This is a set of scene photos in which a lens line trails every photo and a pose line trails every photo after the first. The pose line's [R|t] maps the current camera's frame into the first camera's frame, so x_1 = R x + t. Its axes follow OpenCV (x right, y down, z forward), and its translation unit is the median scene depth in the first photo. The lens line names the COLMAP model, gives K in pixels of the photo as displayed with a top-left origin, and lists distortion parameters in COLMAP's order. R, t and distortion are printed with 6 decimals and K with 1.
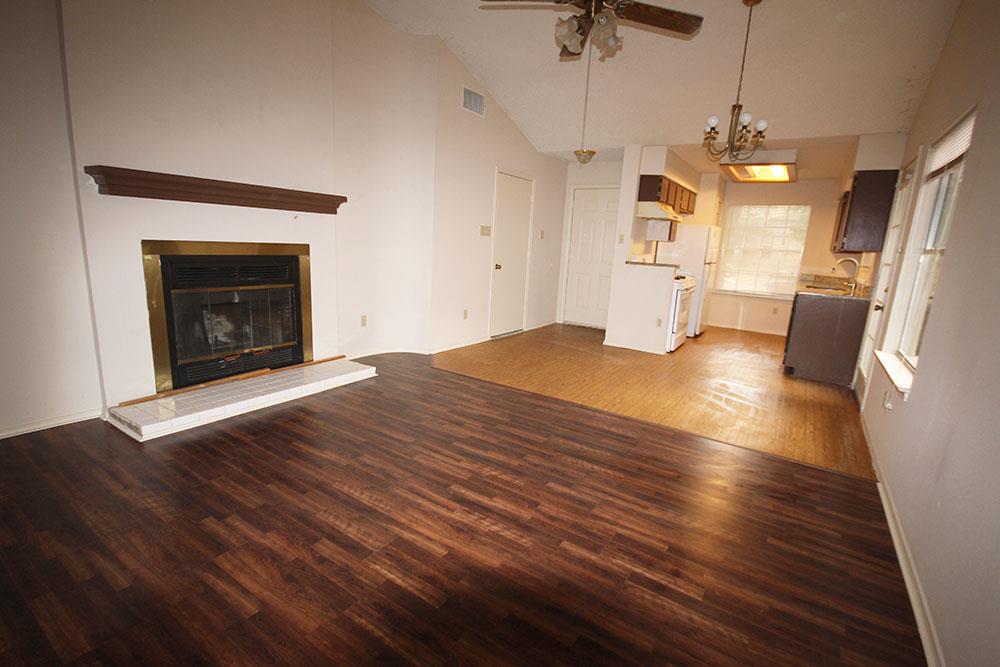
lens RADIAL K [[462.9, 0, 504.5], [0, 462.9, 336.9], [0, 0, 1]] dist [-0.003143, -0.001876]
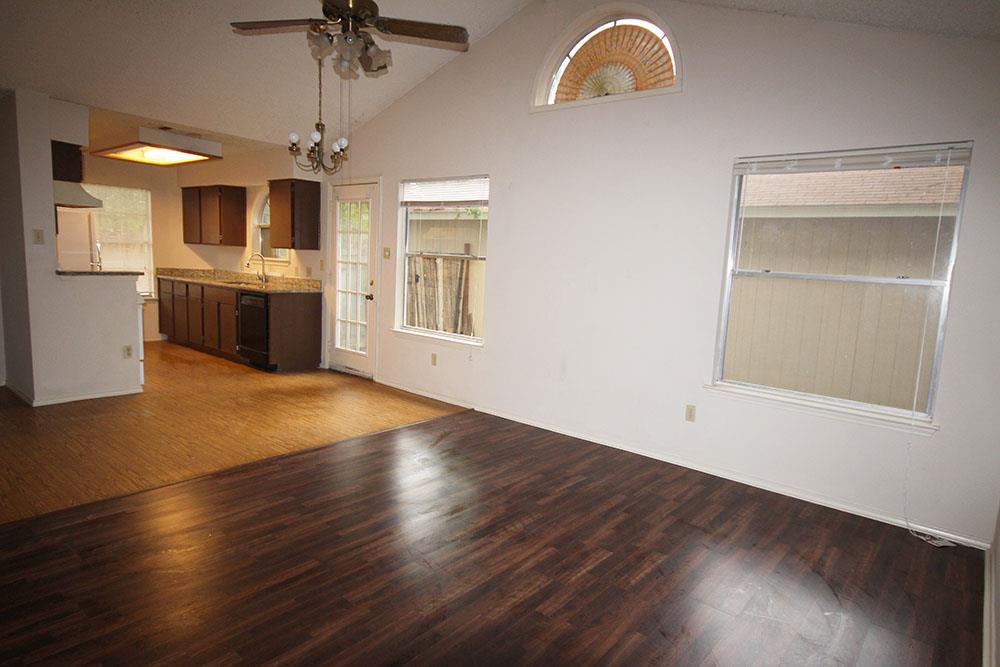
lens RADIAL K [[583.9, 0, 508.5], [0, 583.9, 337.0], [0, 0, 1]] dist [0.010199, 0.005078]
pose [[0.110482, -0.184292, 0.976642, -0.966015], [0.164475, 0.972499, 0.164904, -0.206370], [-0.980174, 0.142415, 0.137755, 0.534768]]
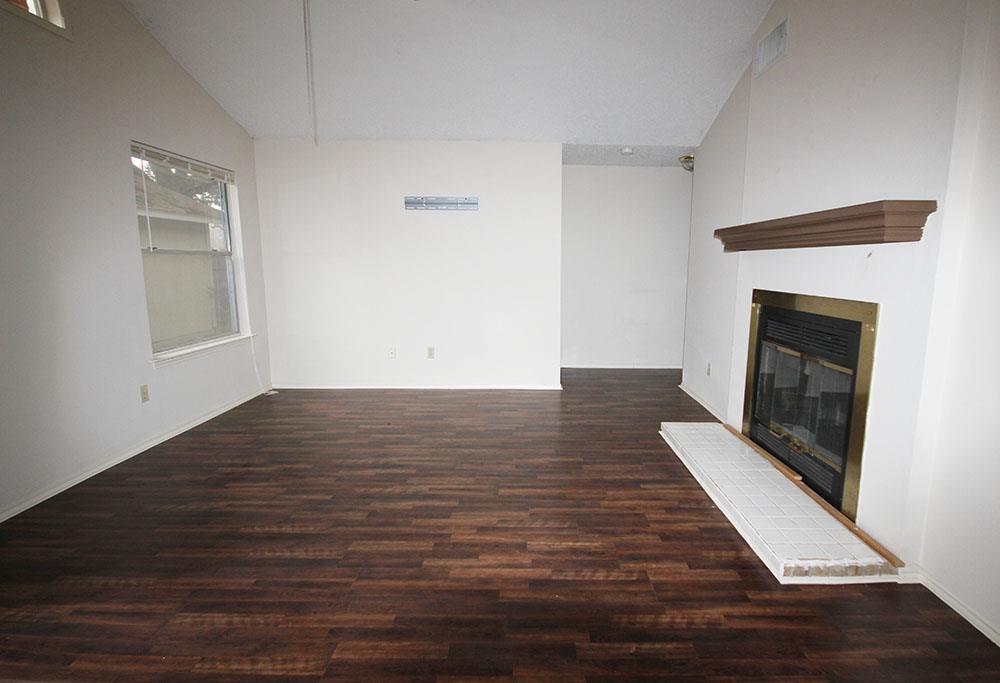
lens RADIAL K [[488.8, 0, 537.2], [0, 488.8, 339.0], [0, 0, 1]] dist [0.000818, 0.000517]
pose [[-0.825712, 0.020693, -0.563713, 0.272291], [-0.172773, 0.942022, 0.287654, -0.343020], [0.536982, 0.334914, -0.774263, 1.665294]]
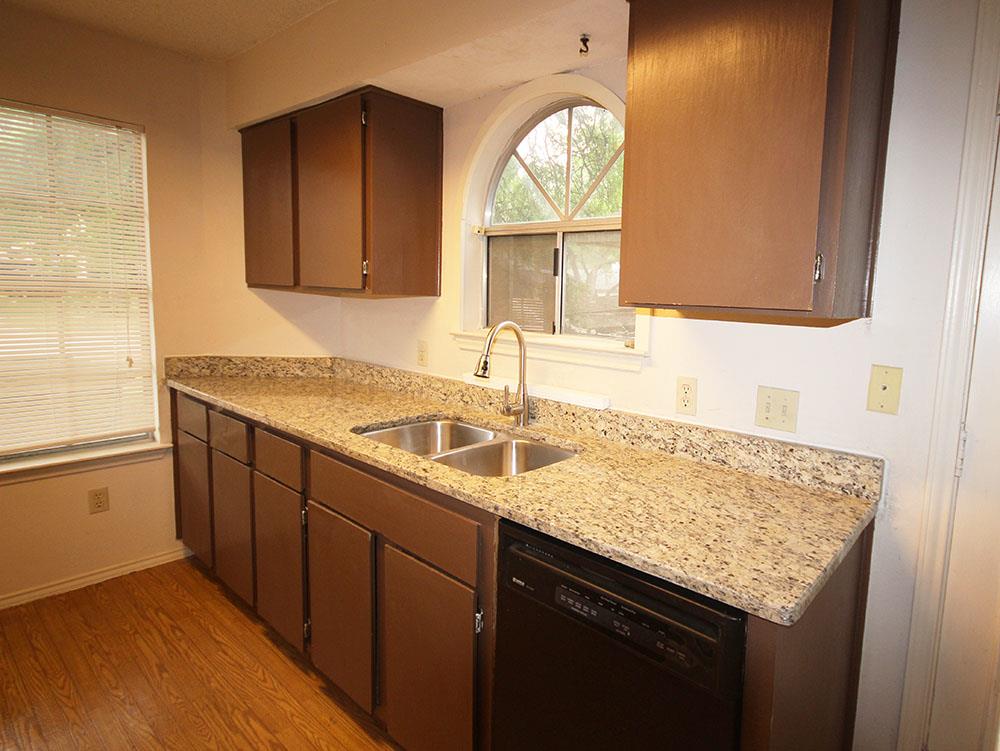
lens RADIAL K [[553.9, 0, 600.7], [0, 553.9, 355.0], [0, 0, 1]] dist [-0.004698, -0.000090]
pose [[0.074182, -0.160600, 0.984228, 0.771161], [0.171218, 0.974343, 0.146082, -0.356197], [-0.982437, 0.157681, 0.099776, 1.704262]]
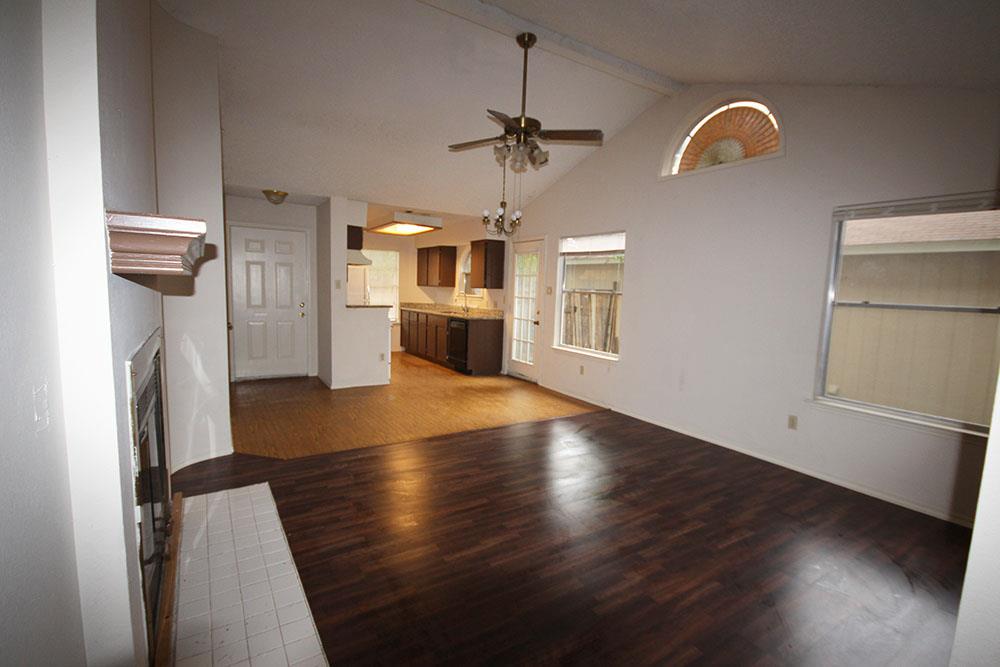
lens RADIAL K [[462.9, 0, 507.3], [0, 462.9, 338.1], [0, 0, 1]] dist [-0.003143, -0.001876]
pose [[0.408557, -0.143744, 0.901343, -1.060156], [0.179391, 0.980906, 0.075119, -0.203344], [-0.894930, 0.131003, 0.426543, 0.460459]]
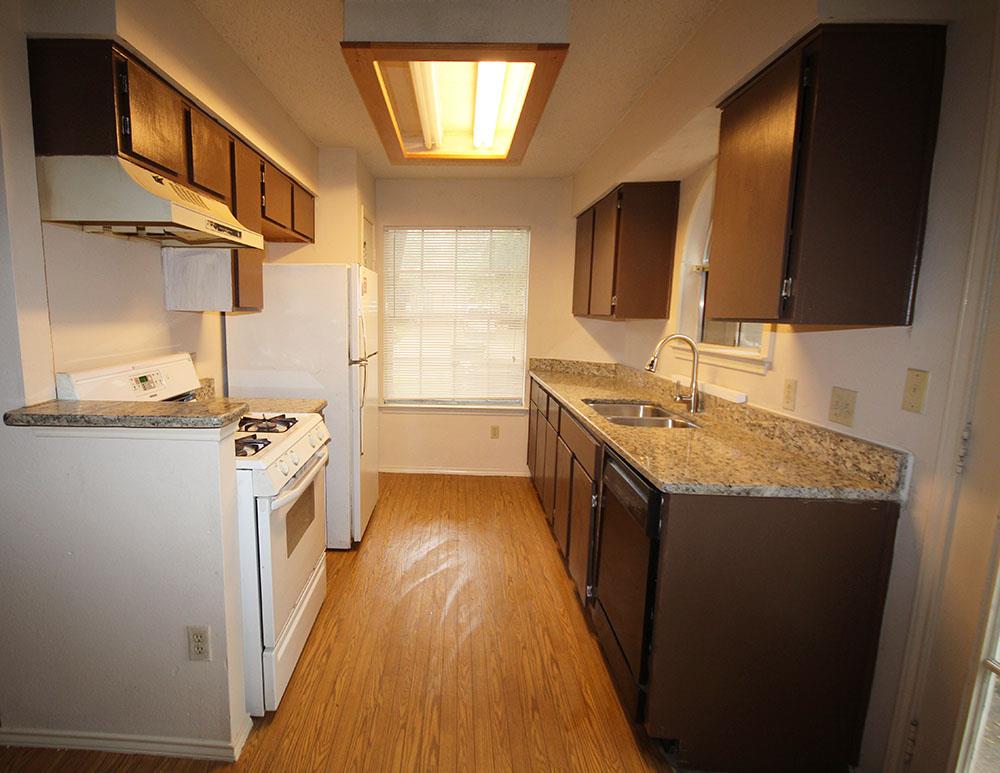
lens RADIAL K [[535.4, 0, 431.8], [0, 535.4, 391.4], [0, 0, 1]] dist [0.002841, 0.000814]
pose [[0.864934, -0.117092, 0.488036, 0.613496], [0.137094, 0.990544, -0.005312, -0.279019], [-0.482799, 0.071502, 0.872807, 1.309831]]
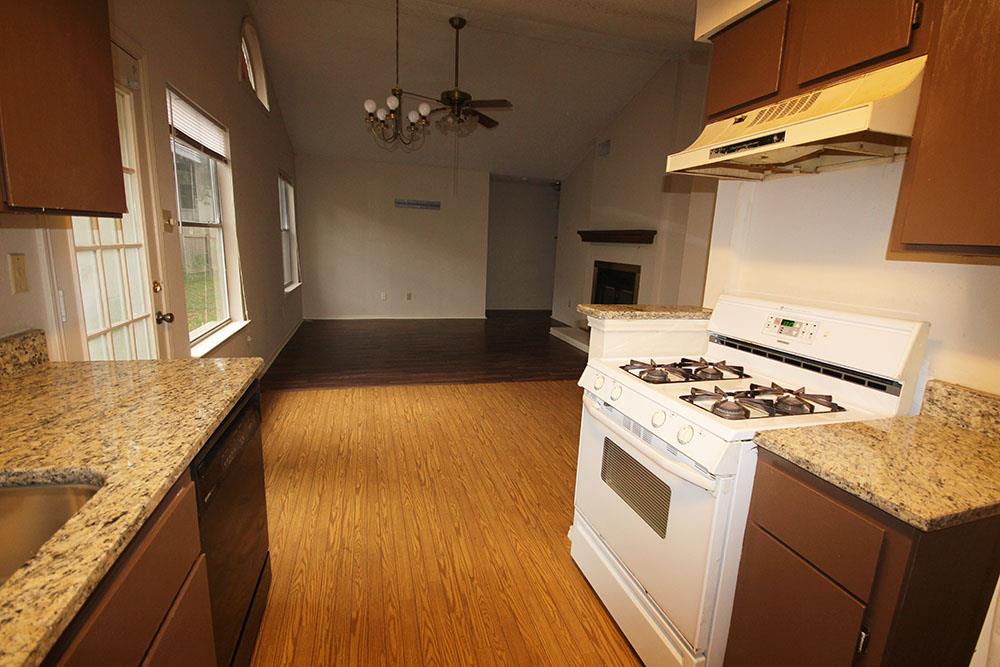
lens RADIAL K [[462.9, 0, 504.3], [0, 462.9, 336.6], [0, 0, 1]] dist [-0.003143, -0.001876]
pose [[-0.647402, 0.067464, -0.759157, 1.274081], [-0.238919, 0.927903, 0.286207, -0.411306], [0.723732, 0.366668, -0.584608, 2.171249]]
